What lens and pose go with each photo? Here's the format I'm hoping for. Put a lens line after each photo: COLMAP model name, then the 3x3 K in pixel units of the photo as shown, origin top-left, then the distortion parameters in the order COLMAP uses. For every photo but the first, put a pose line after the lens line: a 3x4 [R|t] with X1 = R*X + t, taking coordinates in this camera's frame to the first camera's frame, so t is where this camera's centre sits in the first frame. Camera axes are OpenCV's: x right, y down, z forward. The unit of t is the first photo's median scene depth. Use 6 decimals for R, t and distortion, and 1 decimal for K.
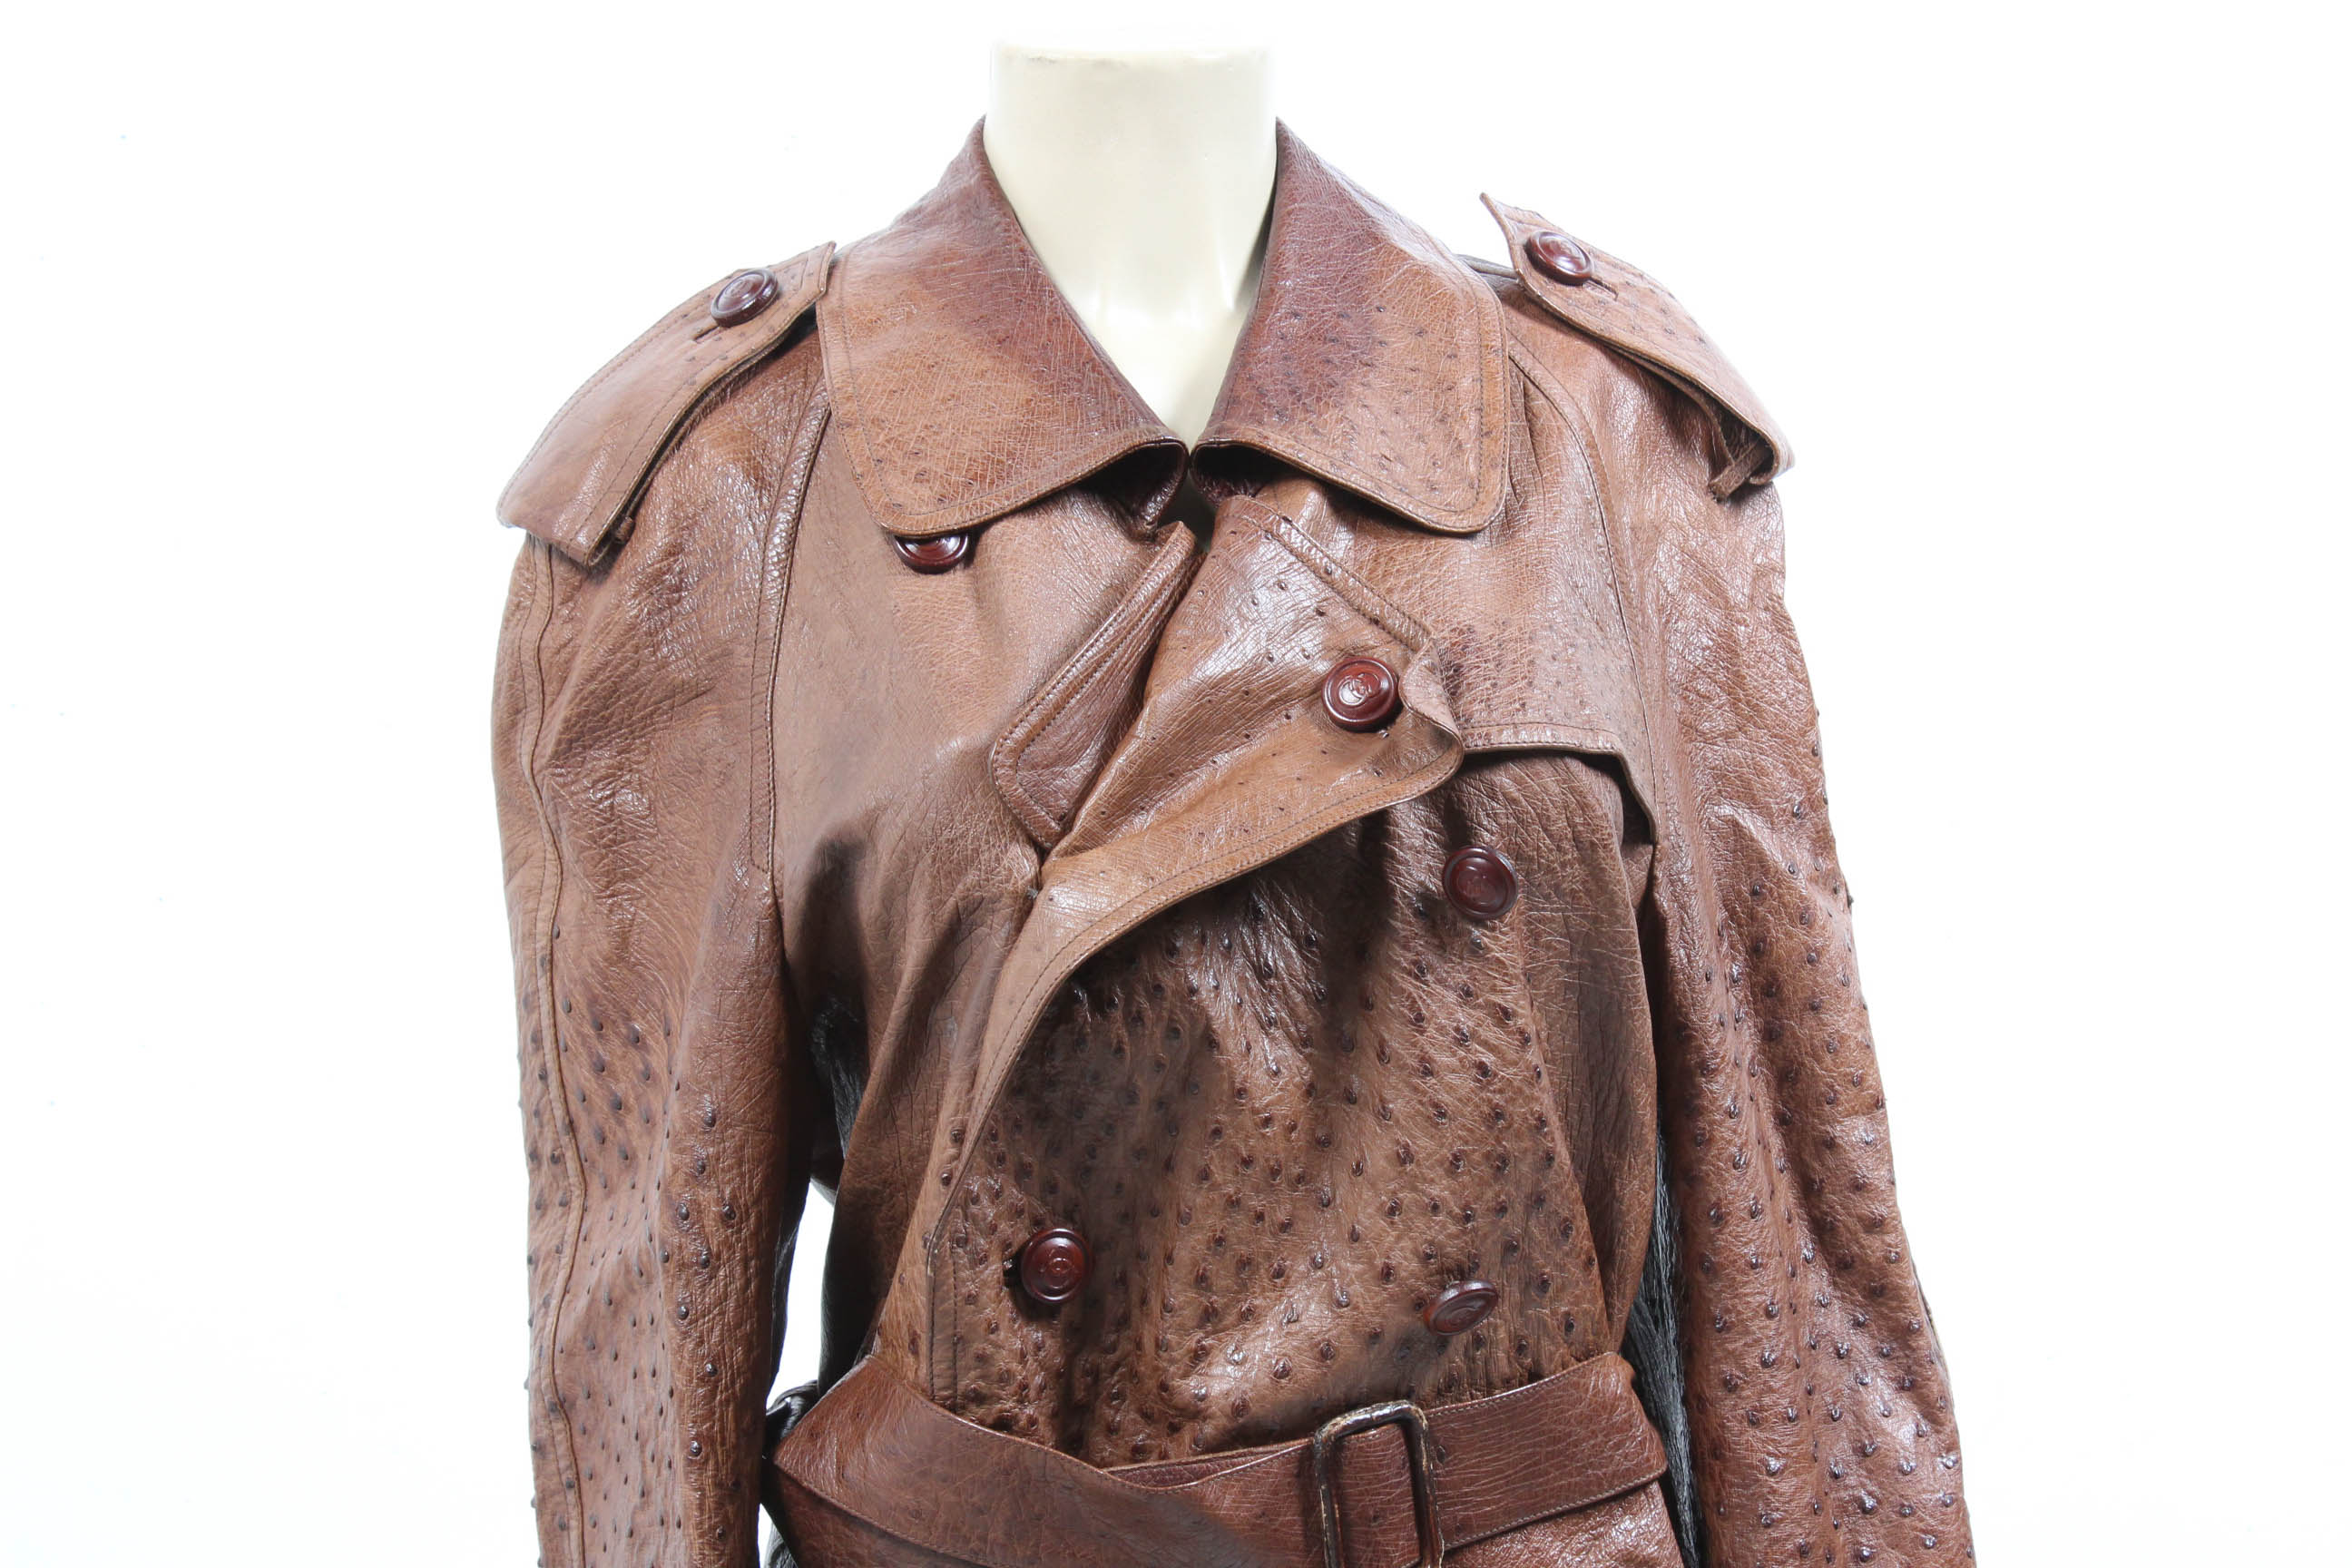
lens RADIAL K [[5451.2, 0, 1176.0], [0, 5451.2, 784.0], [0, 0, 1]] dist [0.037346, 0.396917]
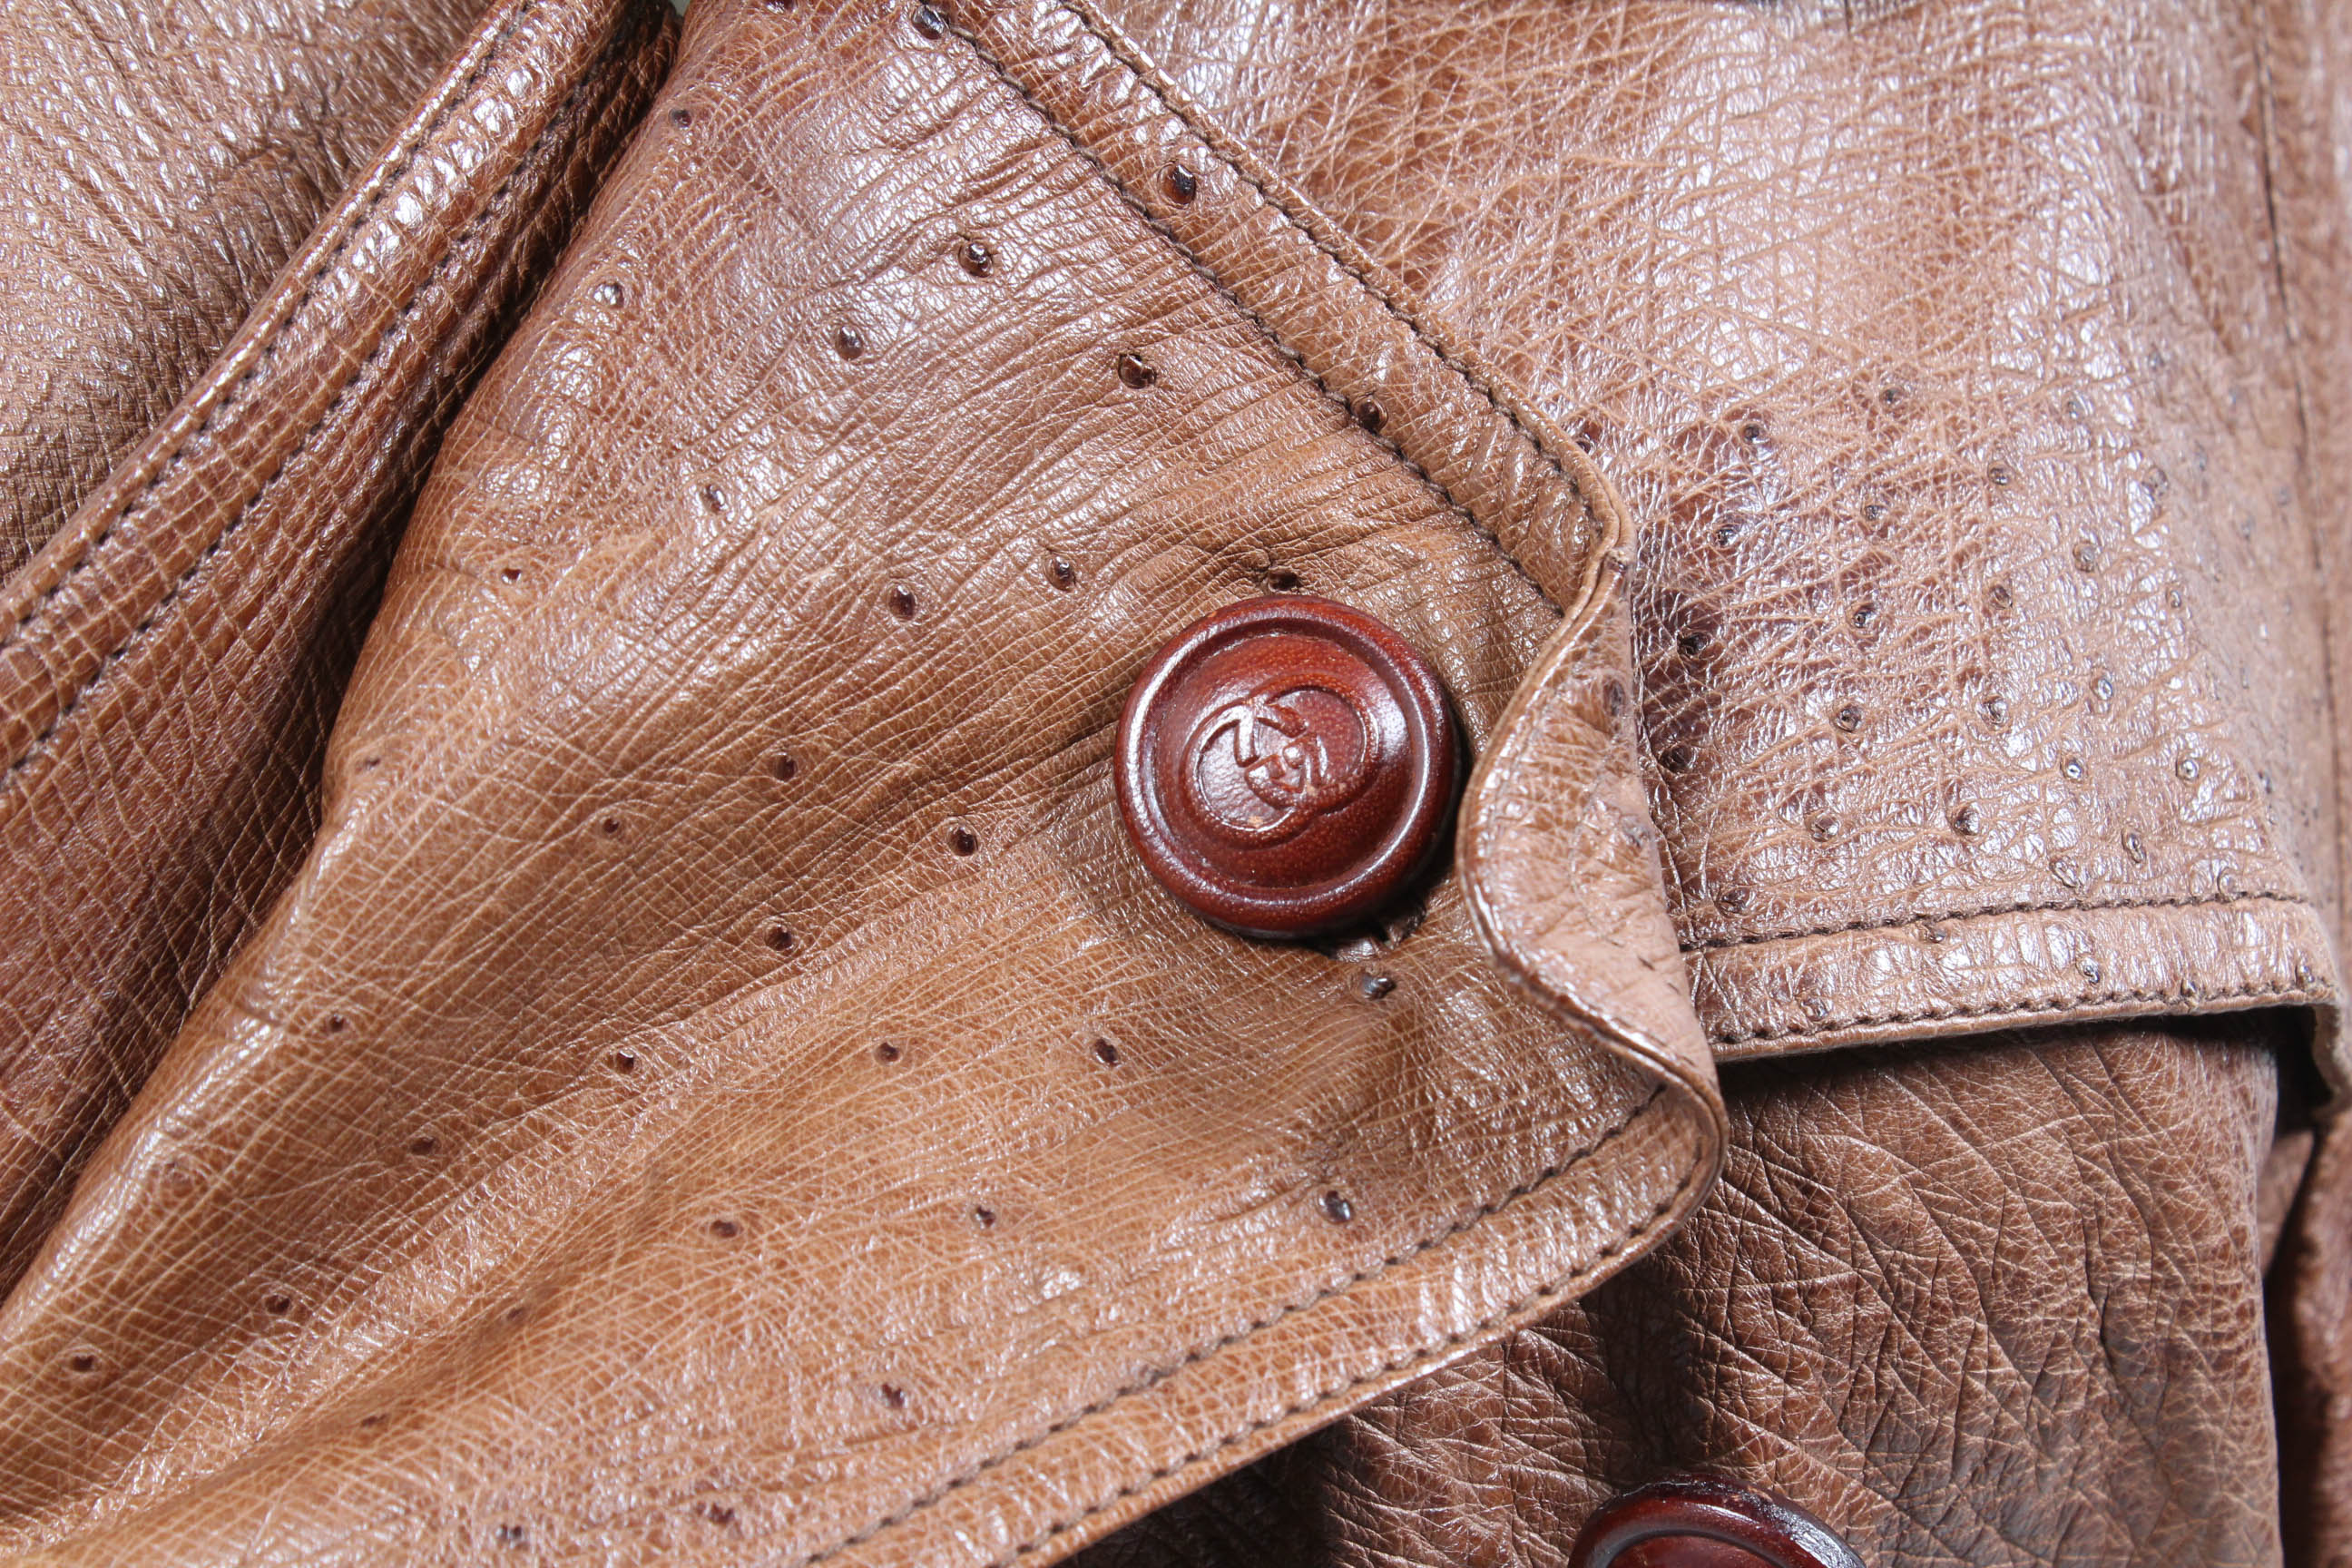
lens RADIAL K [[5451.2, 0, 1176.0], [0, 5451.2, 784.0], [0, 0, 1]] dist [0.037346, 0.396917]
pose [[0.997293, 0.058809, 0.044146, 0.019092], [-0.068846, 0.957669, 0.279519, -0.080081], [-0.025839, -0.281802, 0.959125, 0.775990]]
